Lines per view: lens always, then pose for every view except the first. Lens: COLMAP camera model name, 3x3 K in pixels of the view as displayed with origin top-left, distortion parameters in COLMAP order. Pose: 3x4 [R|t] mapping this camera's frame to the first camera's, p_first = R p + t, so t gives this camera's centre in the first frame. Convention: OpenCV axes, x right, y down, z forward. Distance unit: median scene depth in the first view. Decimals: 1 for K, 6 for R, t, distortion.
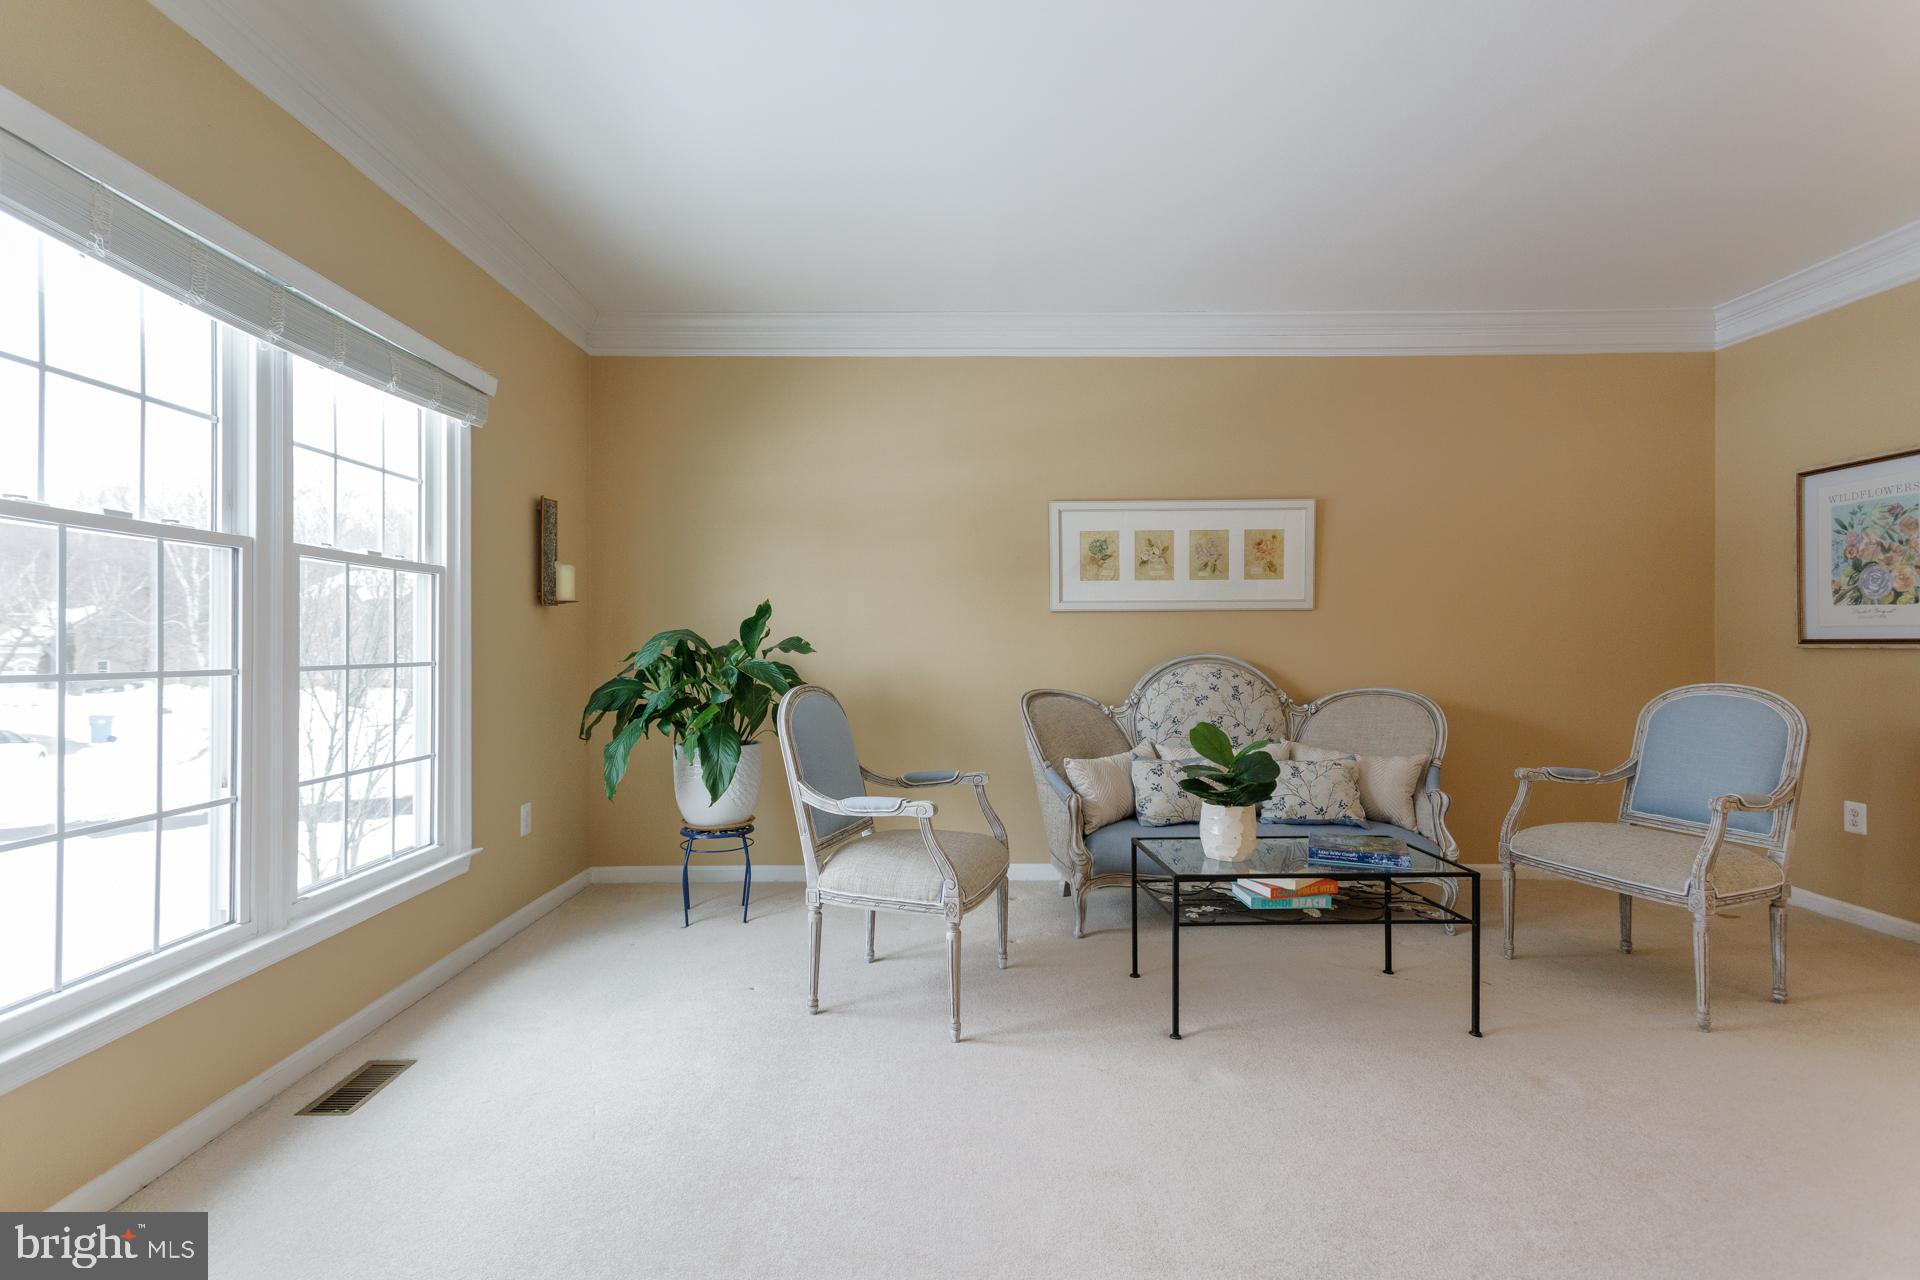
lens RADIAL K [[911.6, 0, 962.7], [0, 911.6, 644.5], [0, 0, 1]] dist [0.022929, -0.003761]
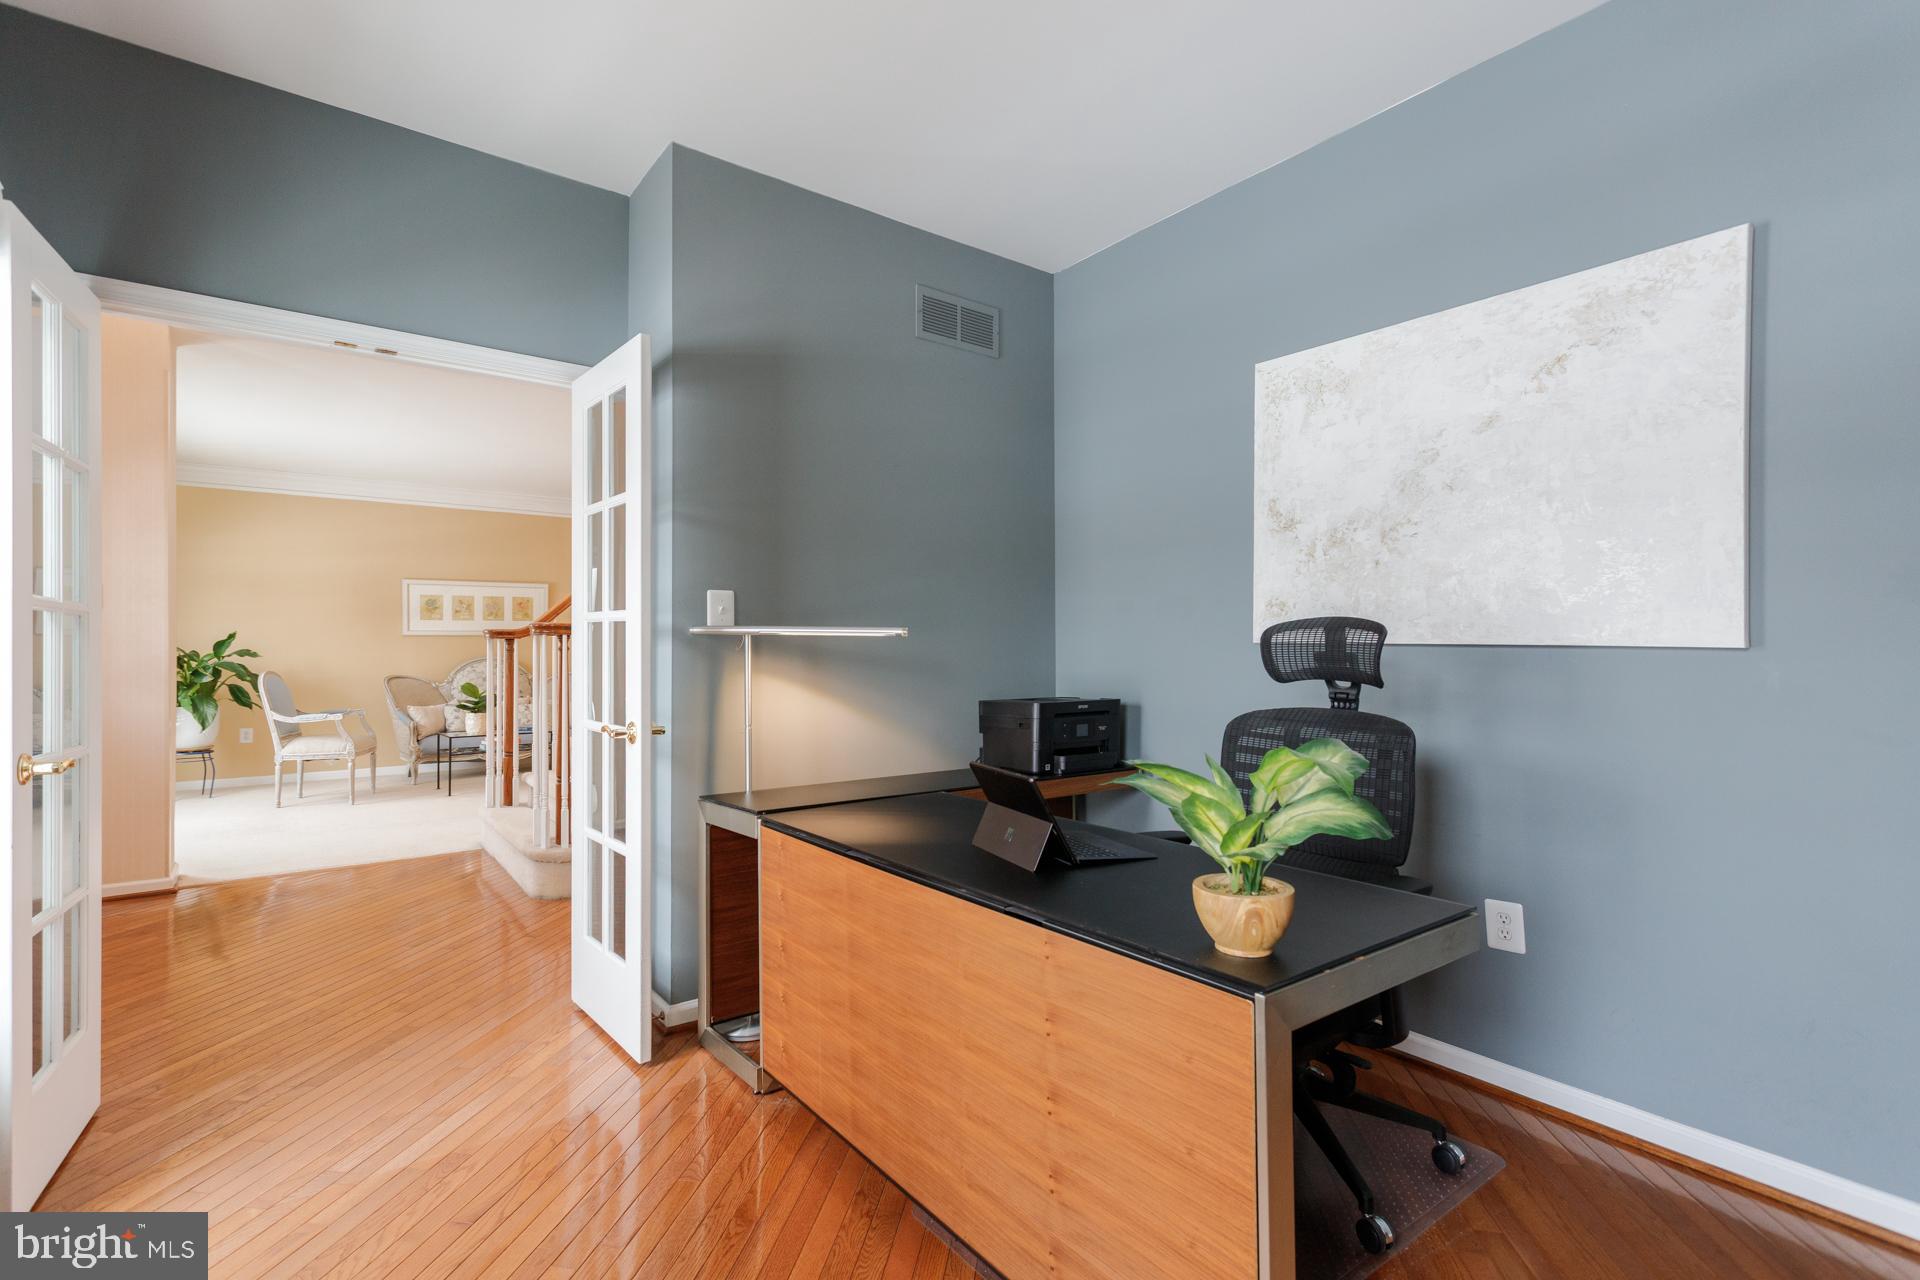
lens RADIAL K [[911.6, 0, 954.4], [0, 911.6, 645.3], [0, 0, 1]] dist [0.022929, -0.003761]
pose [[0.817988, 0.001520, 0.575234, -0.080481], [0.001937, 0.999984, -0.005397, -0.003475], [-0.575232, 0.005528, 0.817971, -1.526783]]
